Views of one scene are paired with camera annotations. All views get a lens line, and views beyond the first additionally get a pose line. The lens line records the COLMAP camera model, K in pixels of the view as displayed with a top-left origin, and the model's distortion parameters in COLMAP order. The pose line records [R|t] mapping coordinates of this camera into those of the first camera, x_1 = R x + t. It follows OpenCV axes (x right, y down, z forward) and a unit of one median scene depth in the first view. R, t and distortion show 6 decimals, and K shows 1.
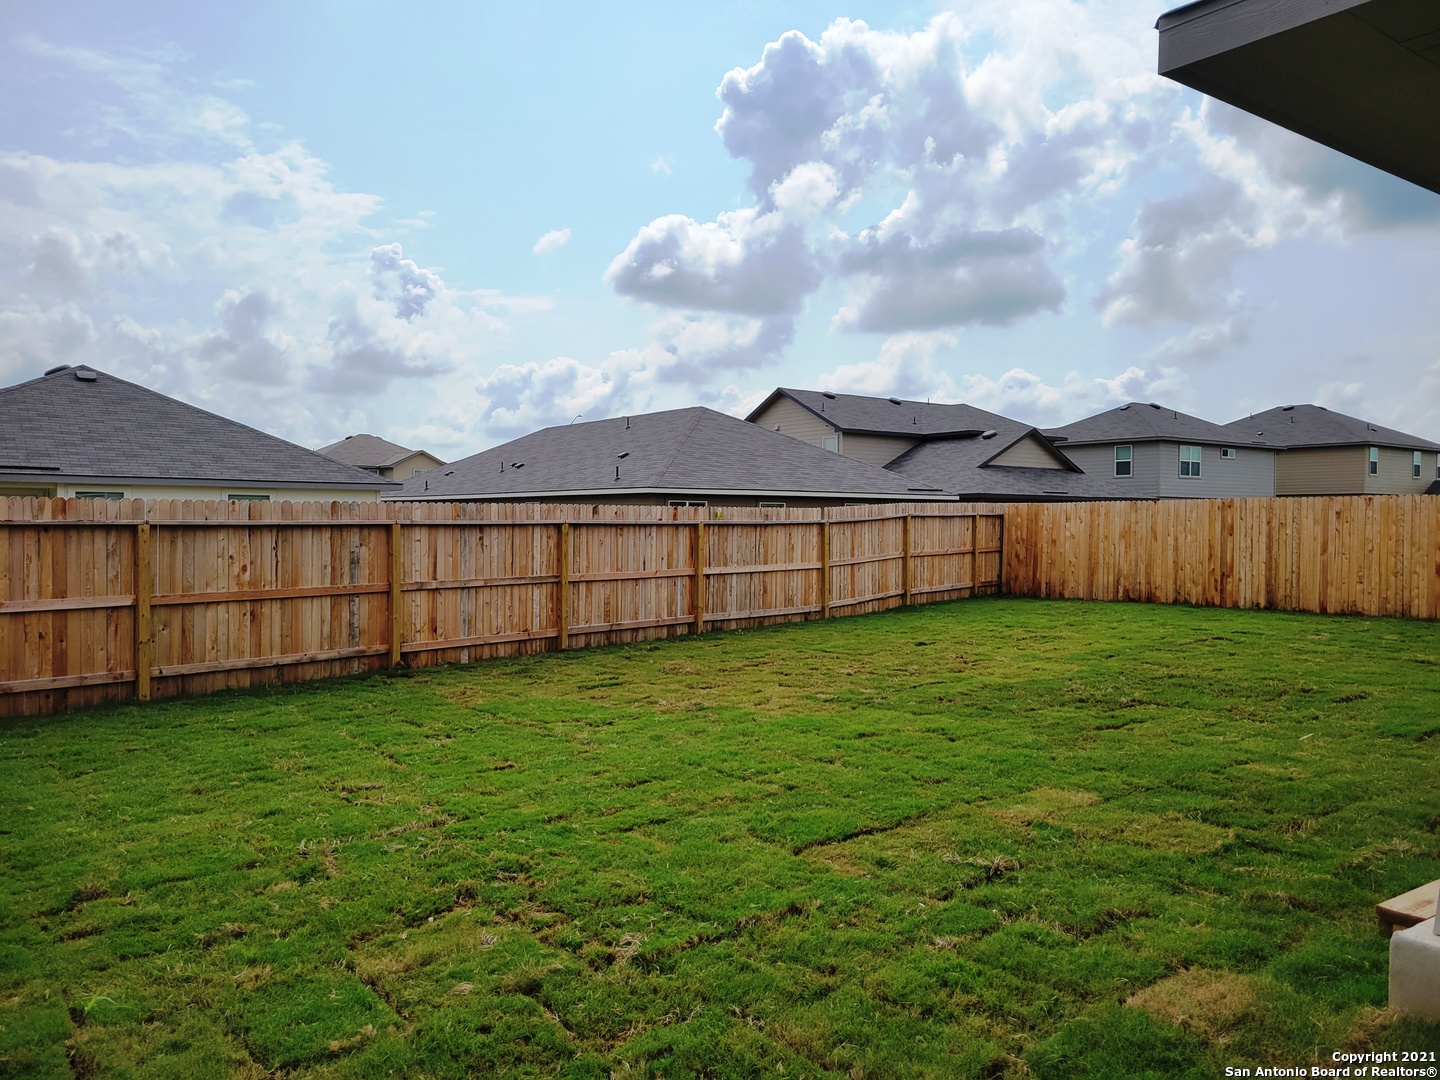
lens RADIAL K [[1094.8, 0, 696.6], [0, 1094.8, 541.9], [0, 0, 1]] dist [0.052696, -0.055235]
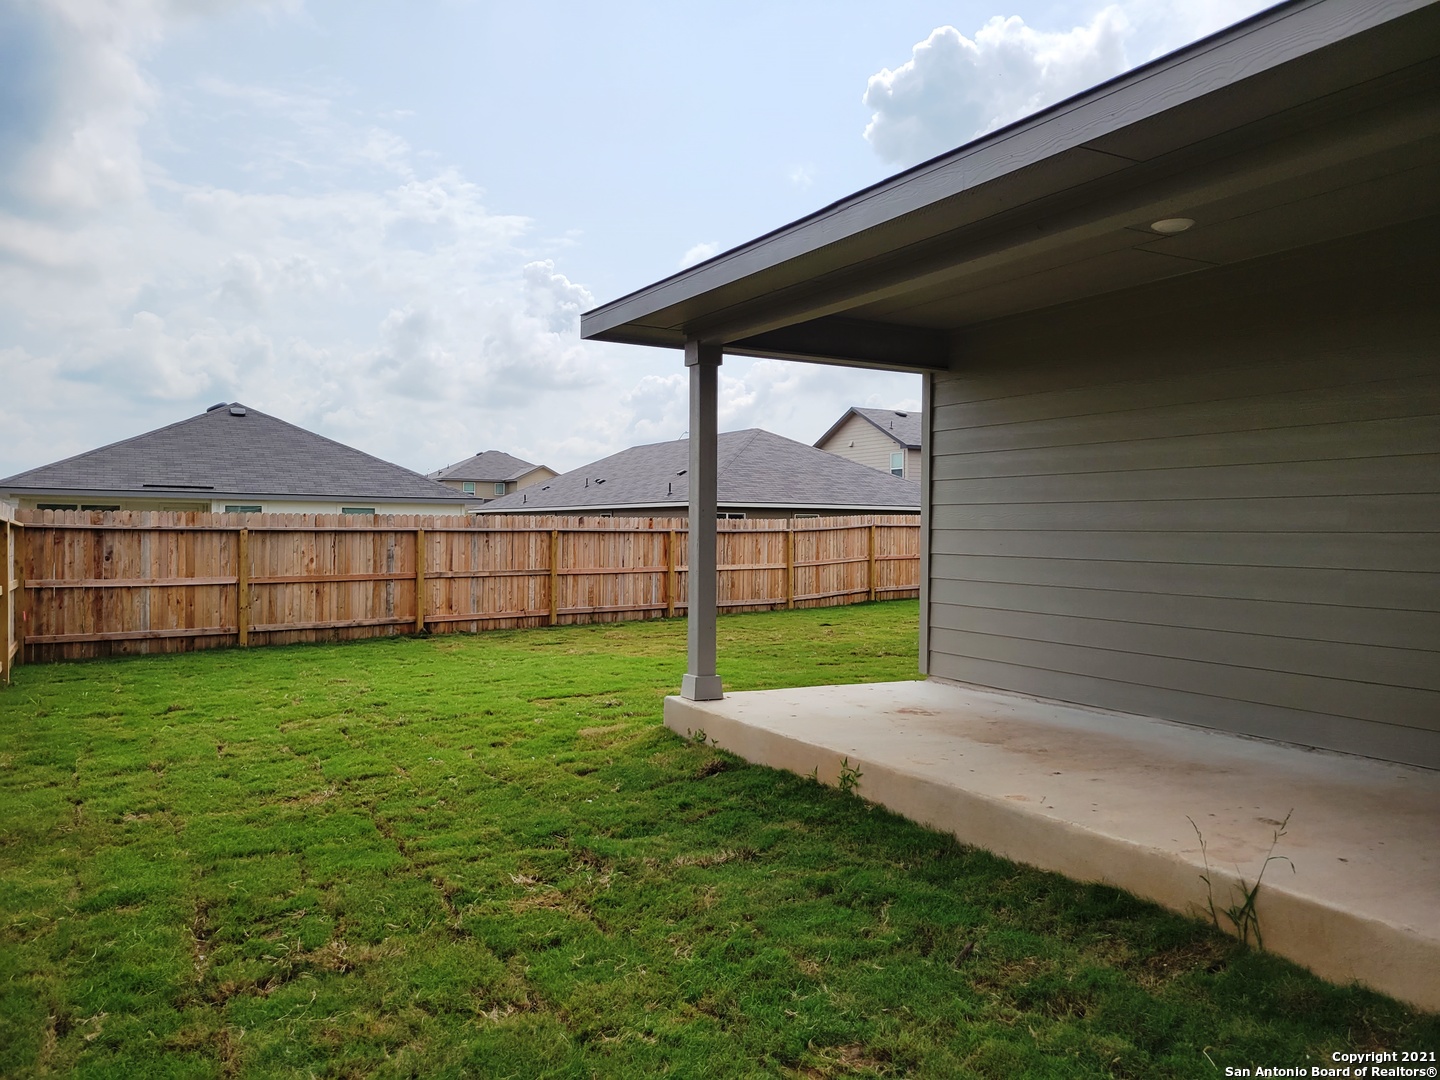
lens RADIAL K [[1115.9, 0, 703.7], [0, 1115.9, 557.9], [0, 0, 1]] dist [0.046938, -0.026919]
pose [[0.991030, 0.005819, -0.133513, 0.210832], [-0.005240, 0.999975, 0.004687, 0.008026], [0.133537, -0.003945, 0.991036, -0.280343]]
